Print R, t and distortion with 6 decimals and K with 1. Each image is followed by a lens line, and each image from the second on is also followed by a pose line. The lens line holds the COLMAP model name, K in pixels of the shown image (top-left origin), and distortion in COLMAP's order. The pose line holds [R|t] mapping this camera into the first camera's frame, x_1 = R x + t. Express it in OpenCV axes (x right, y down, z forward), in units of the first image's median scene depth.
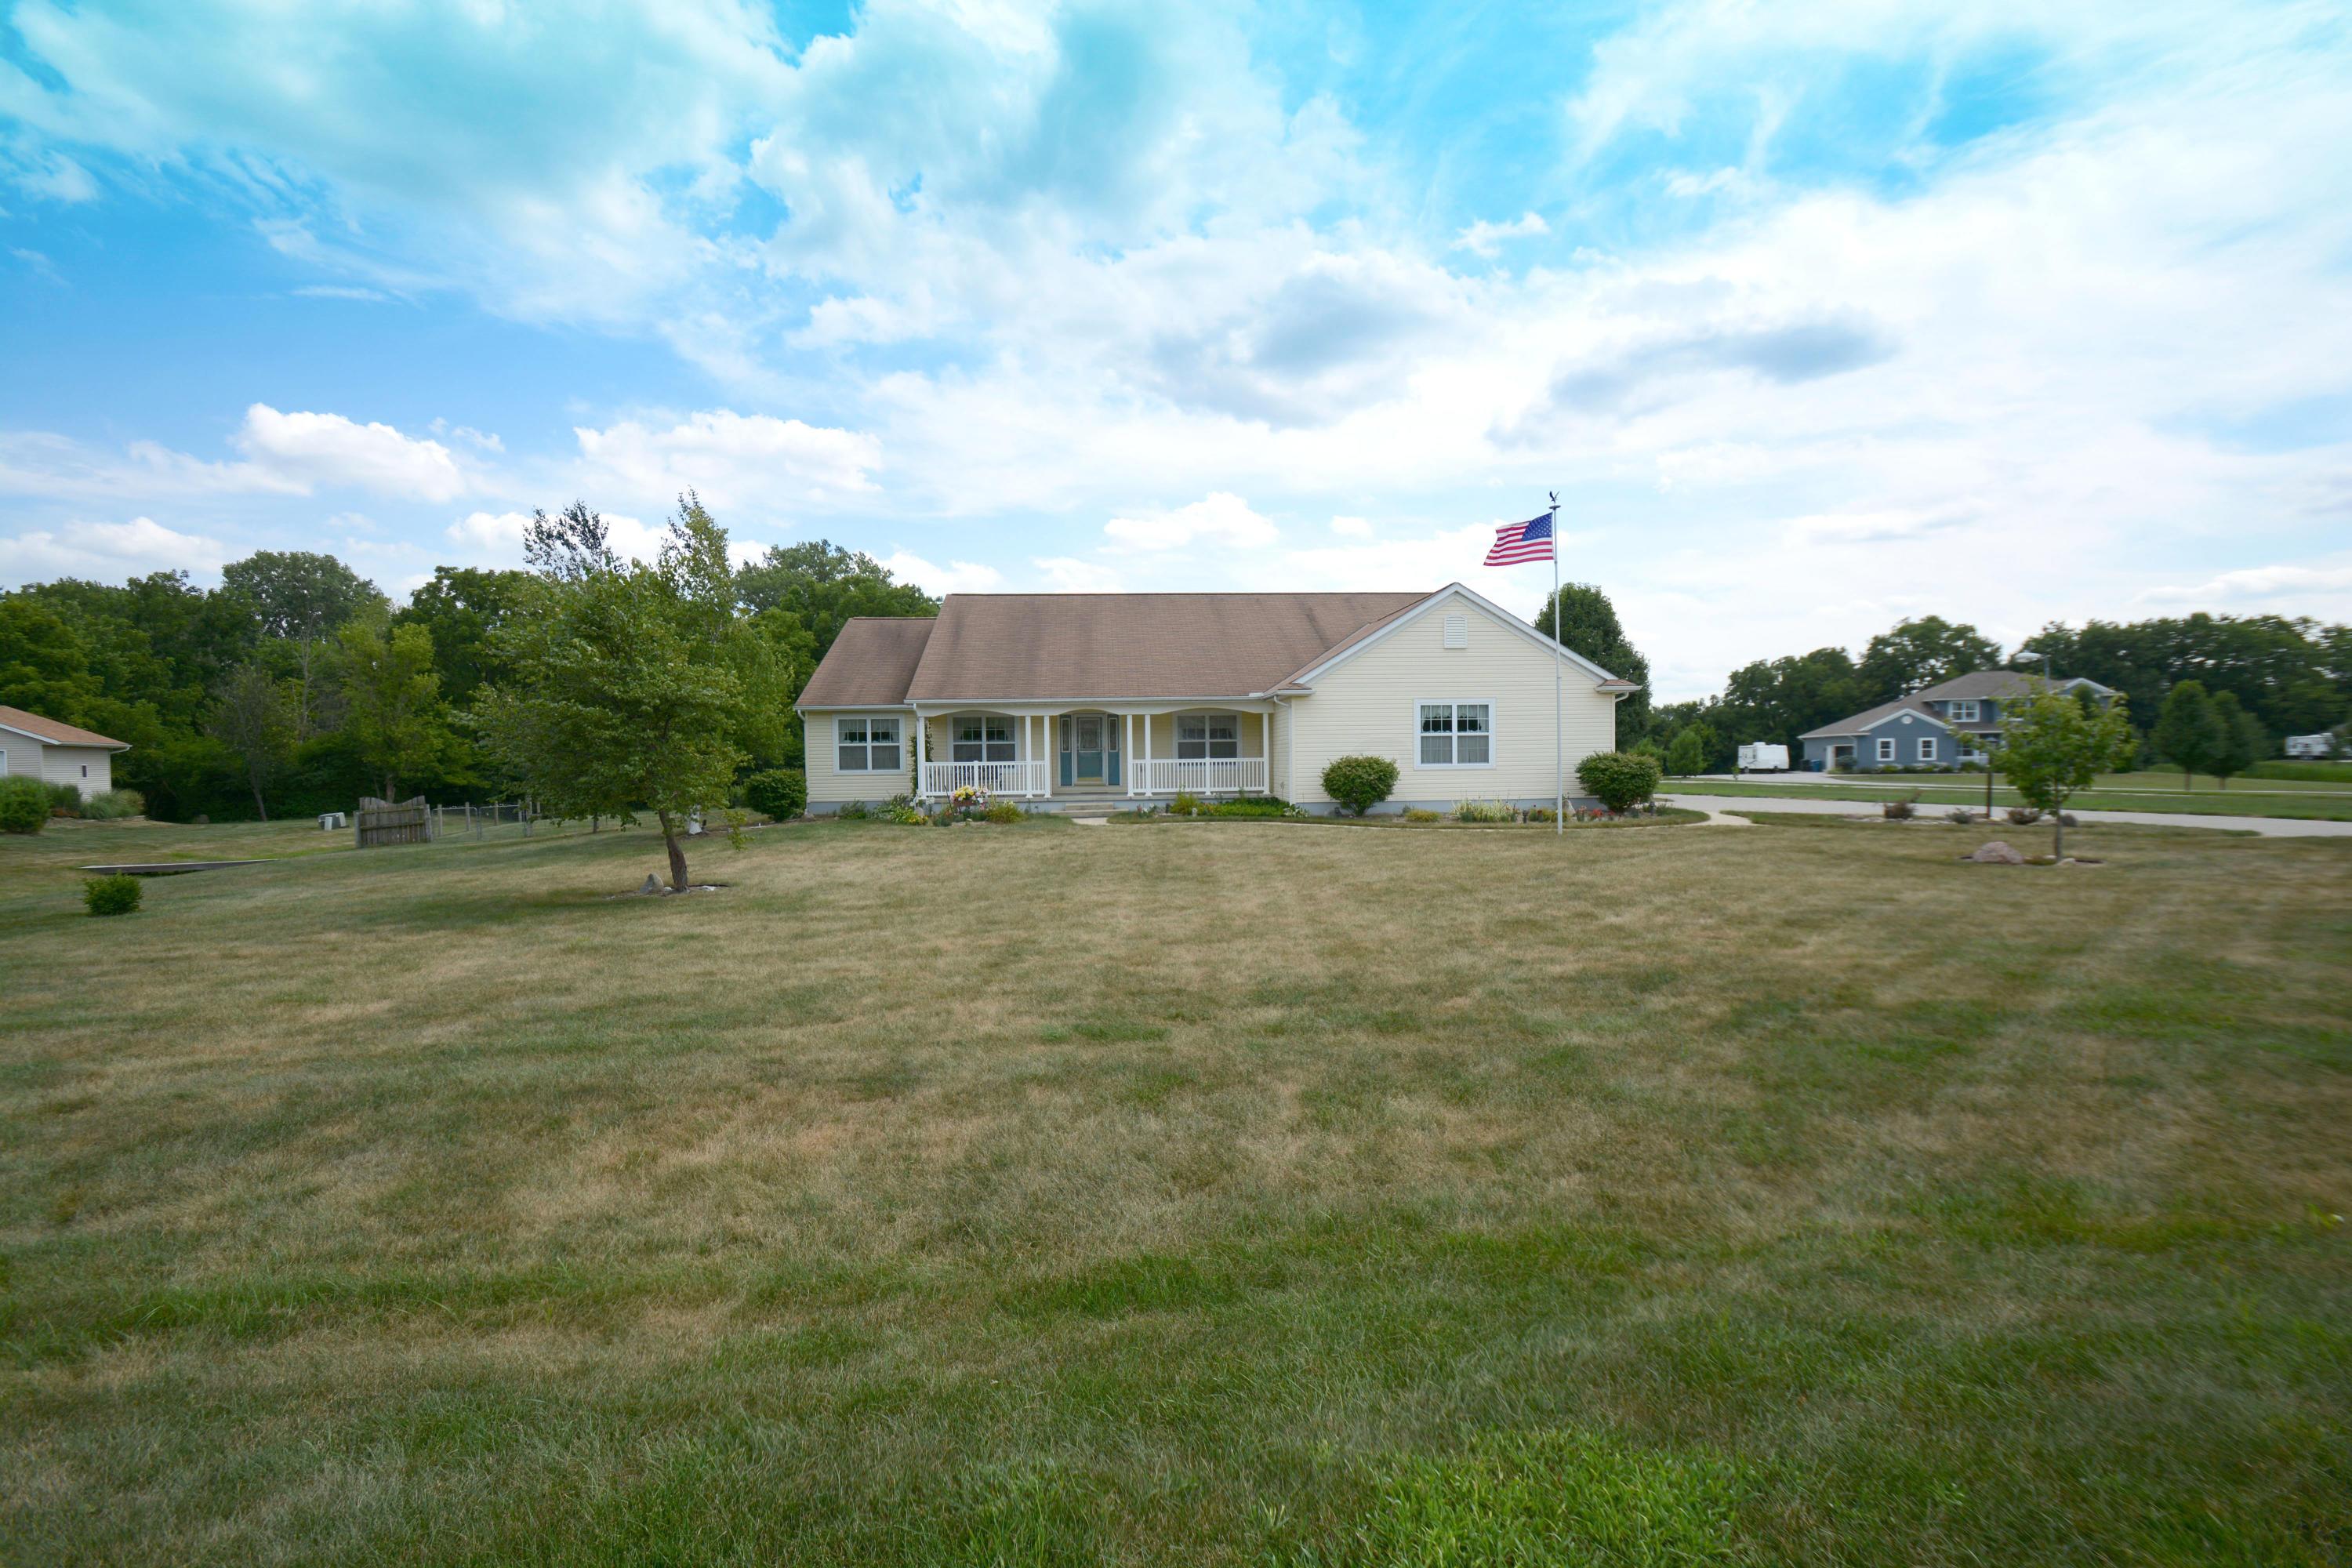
lens RADIAL K [[1029.6, 0, 1176.0], [0, 1029.6, 784.0], [0, 0, 1]] dist [0.018181, -0.000001]
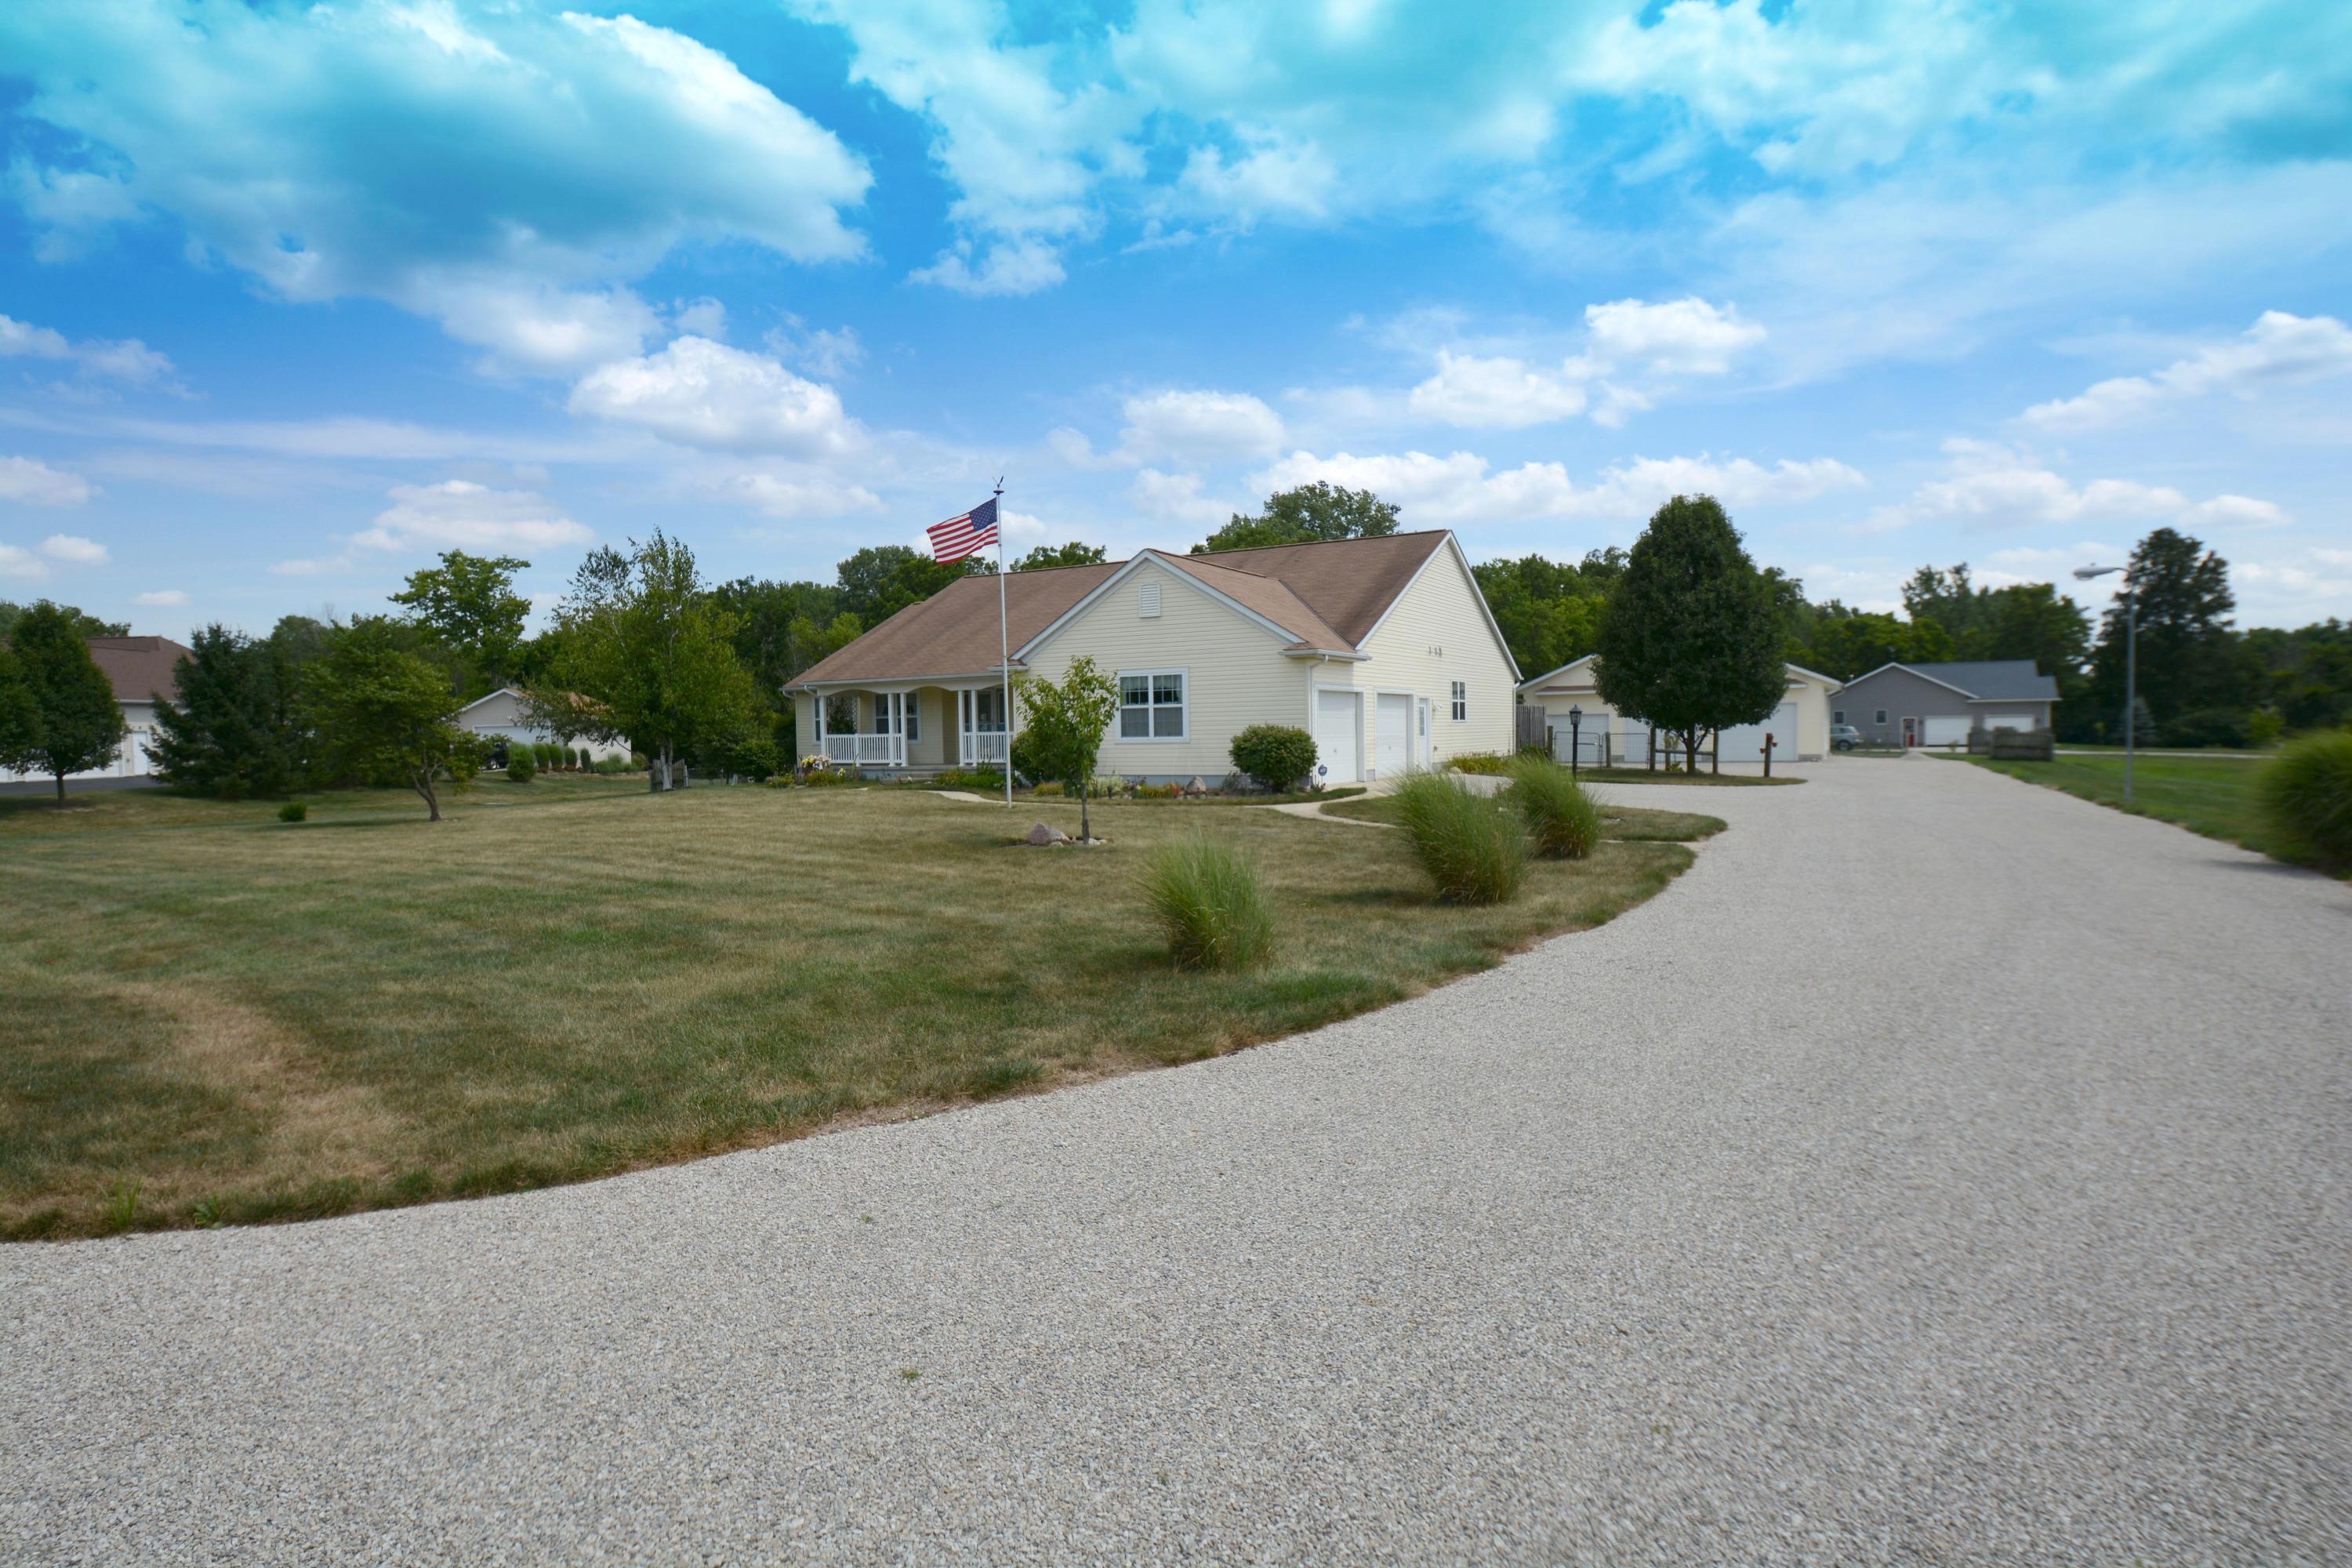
lens RADIAL K [[1211.7, 0, 1176.0], [0, 1211.7, 784.0], [0, 0, 1]] dist [0.000378, 0.000005]
pose [[0.863711, 0.015318, -0.503755, 0.846337], [0.000045, 0.999536, 0.030471, -0.009752], [0.503988, -0.026340, 0.863309, 0.027442]]
